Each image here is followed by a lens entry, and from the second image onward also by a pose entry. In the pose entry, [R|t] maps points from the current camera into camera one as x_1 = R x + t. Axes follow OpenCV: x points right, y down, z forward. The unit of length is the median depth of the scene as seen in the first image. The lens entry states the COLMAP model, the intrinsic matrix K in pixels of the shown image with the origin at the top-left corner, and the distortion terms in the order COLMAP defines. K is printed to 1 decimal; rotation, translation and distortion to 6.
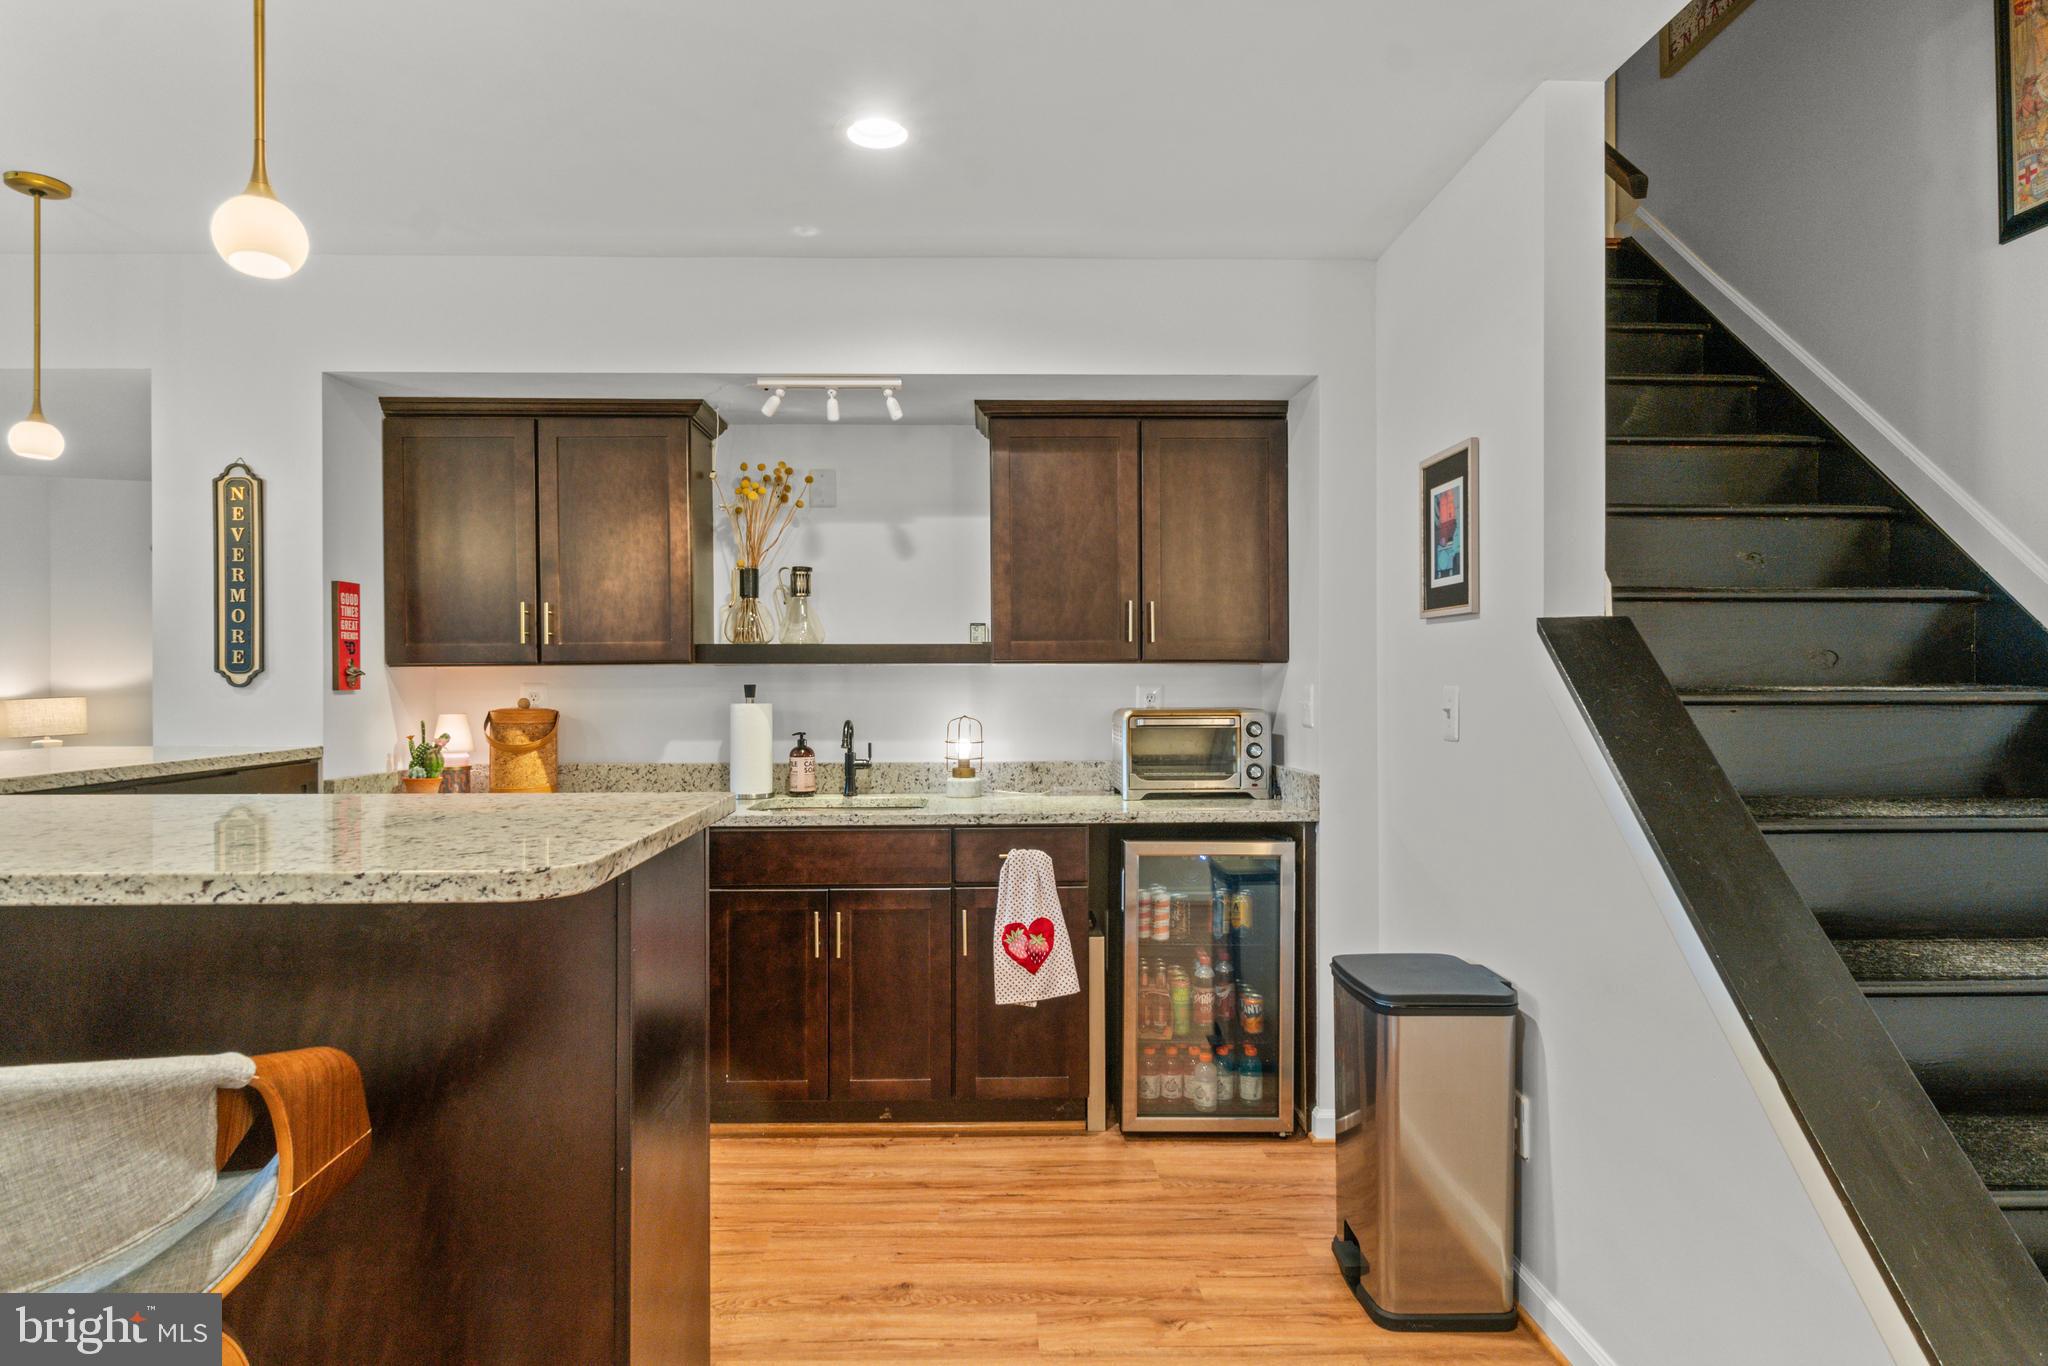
lens RADIAL K [[1156.8, 0, 1026.1], [0, 1156.8, 685.6], [0, 0, 1]] dist [-0.001039, 0.000566]
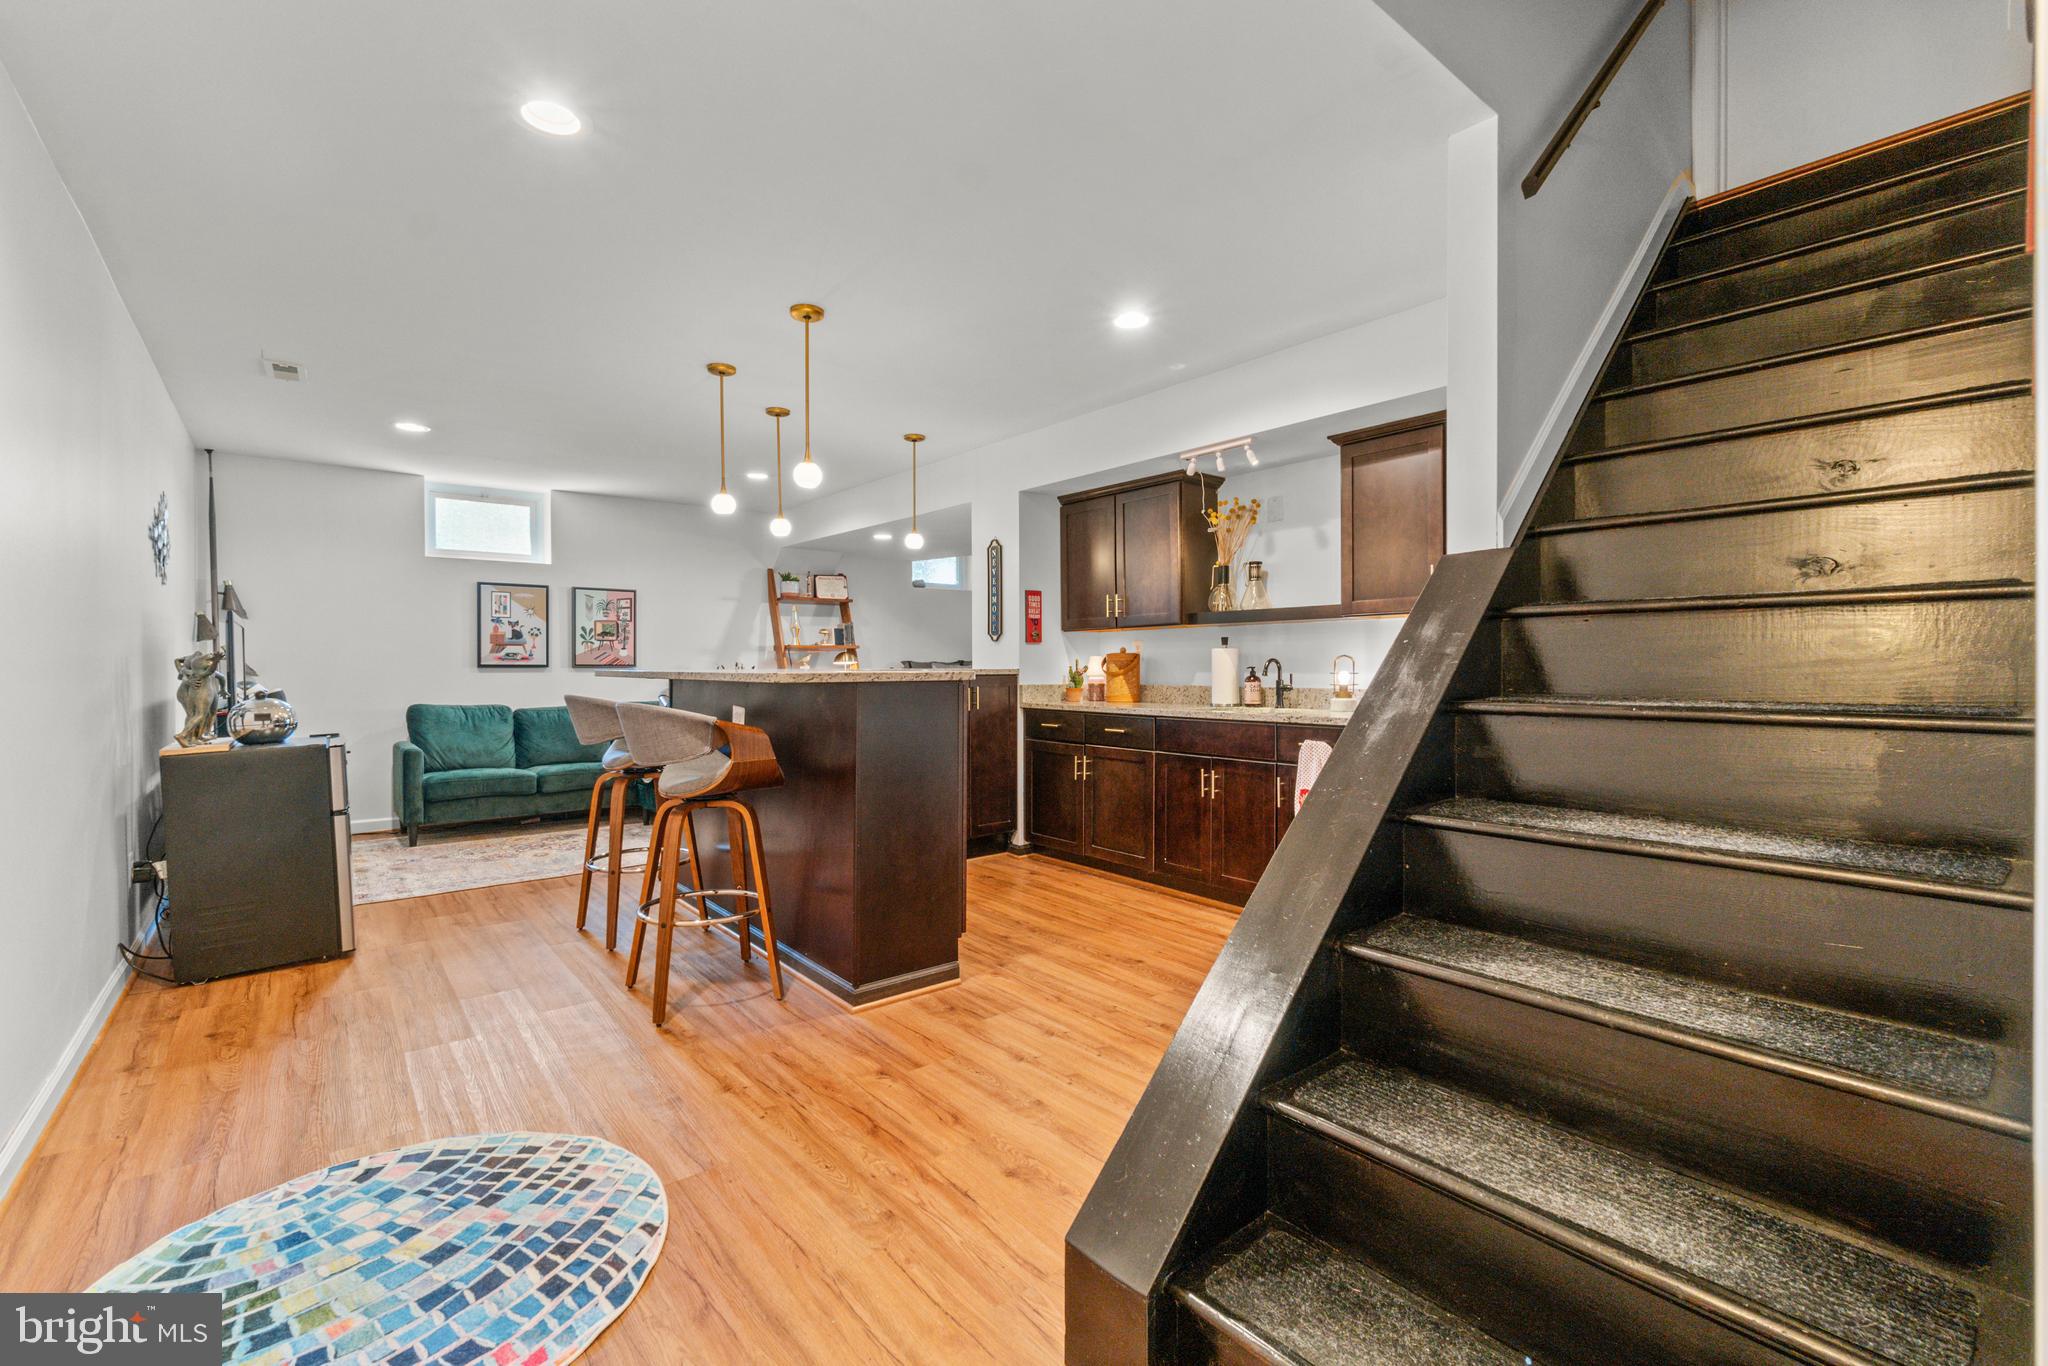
lens RADIAL K [[895.1, 0, 1026.5], [0, 895.1, 676.8], [0, 0, 1]] dist [-0.000697, 0.001473]
pose [[0.611556, 0.009169, -0.791148, 0.625461], [0.001152, 0.999921, 0.012480, 0.041696], [0.791200, -0.008543, 0.611497, 0.009579]]
